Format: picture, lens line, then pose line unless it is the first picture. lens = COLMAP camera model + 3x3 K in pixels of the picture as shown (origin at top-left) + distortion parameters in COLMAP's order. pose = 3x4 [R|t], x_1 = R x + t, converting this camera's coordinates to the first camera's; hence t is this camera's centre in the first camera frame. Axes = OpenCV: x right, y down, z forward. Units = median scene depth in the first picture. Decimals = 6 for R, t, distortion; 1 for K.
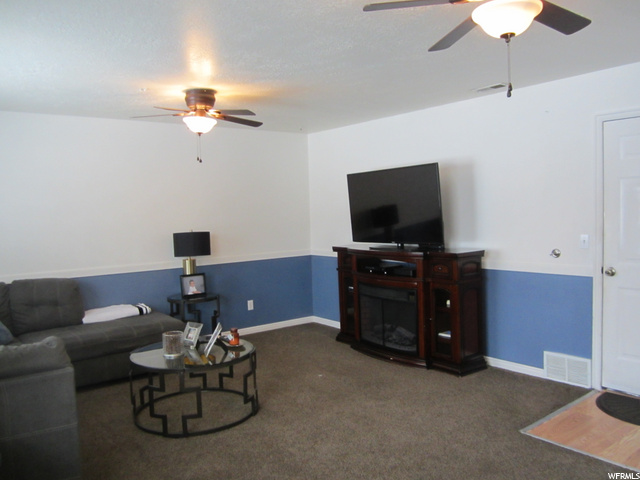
lens RADIAL K [[517.6, 0, 321.9], [0, 517.6, 238.8], [0, 0, 1]] dist [-0.084736, 0.003876]
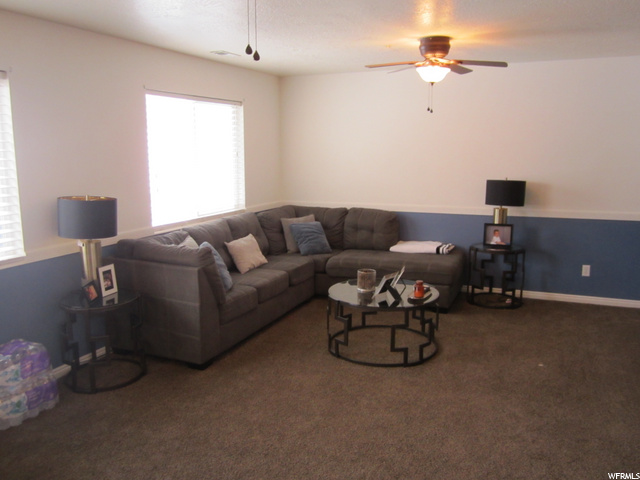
lens RADIAL K [[517.6, 0, 321.9], [0, 517.6, 238.8], [0, 0, 1]] dist [-0.084736, 0.003876]
pose [[0.474317, 0.174936, -0.862798, 0.465778], [-0.054248, 0.984004, 0.169688, -0.053665], [0.878681, -0.033681, 0.476219, 0.273350]]
